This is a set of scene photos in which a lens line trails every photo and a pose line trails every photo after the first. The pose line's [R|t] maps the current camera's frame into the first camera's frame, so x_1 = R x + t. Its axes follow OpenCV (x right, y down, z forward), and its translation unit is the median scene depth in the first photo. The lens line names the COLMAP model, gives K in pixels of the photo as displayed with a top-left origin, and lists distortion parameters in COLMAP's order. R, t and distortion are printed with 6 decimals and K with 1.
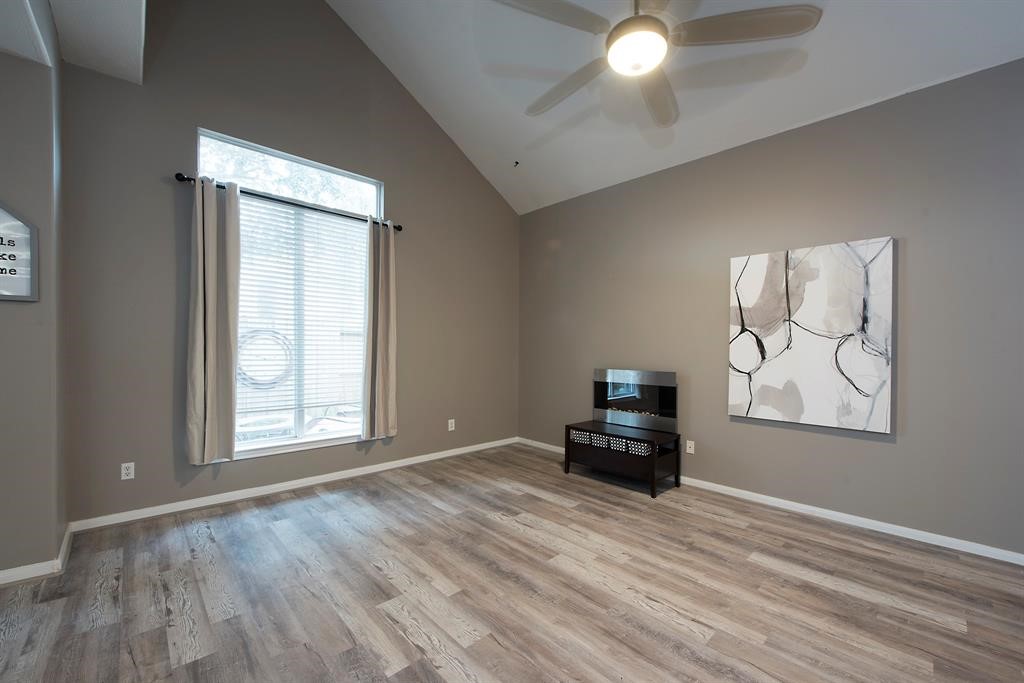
lens RADIAL K [[409.0, 0, 509.1], [0, 409.0, 347.7], [0, 0, 1]] dist [-0.013942, -0.002733]
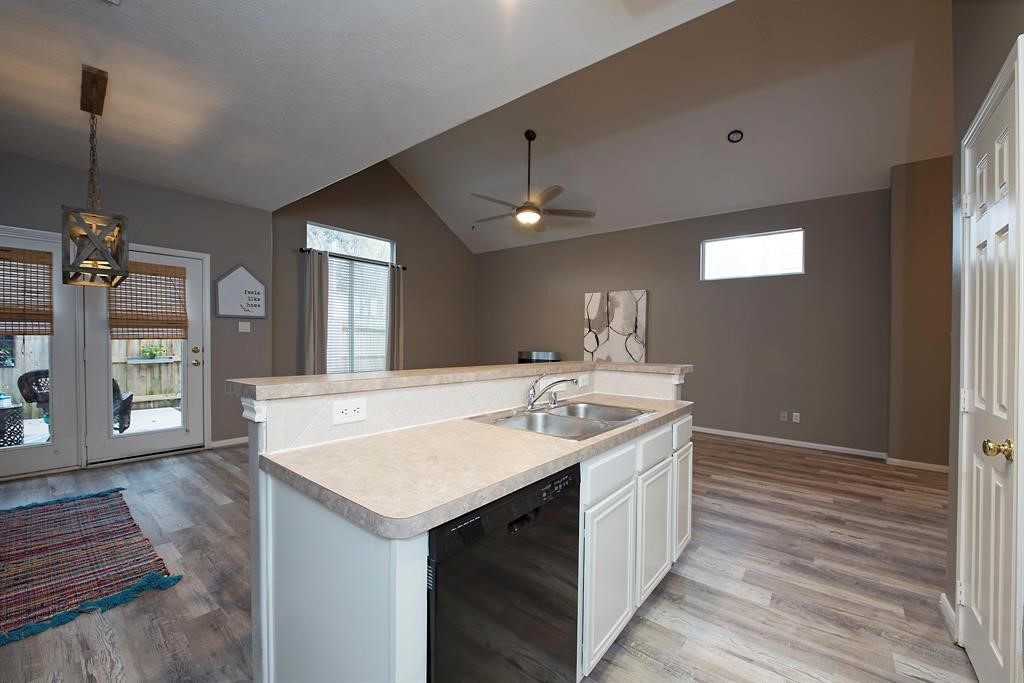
lens RADIAL K [[409.0, 0, 505.8], [0, 409.0, 345.1], [0, 0, 1]] dist [-0.013942, -0.002733]
pose [[0.991642, 0.002709, 0.128992, -0.093556], [-0.004883, 0.999851, 0.016542, -0.003709], [-0.128928, -0.017033, 0.991508, -1.011282]]
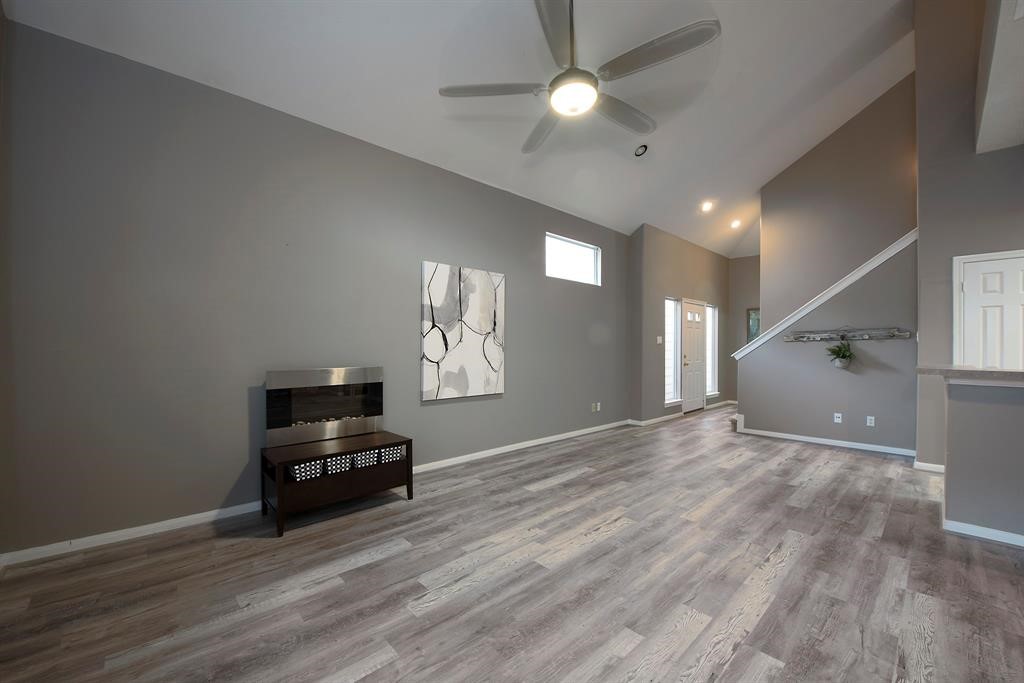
lens RADIAL K [[409.0, 0, 512.7], [0, 409.0, 346.4], [0, 0, 1]] dist [-0.013942, -0.002733]
pose [[-0.002052, -0.015335, 0.999880, -0.660045], [-0.008164, 0.999849, 0.015317, -0.004100], [-0.999965, -0.008132, -0.002177, 0.857430]]
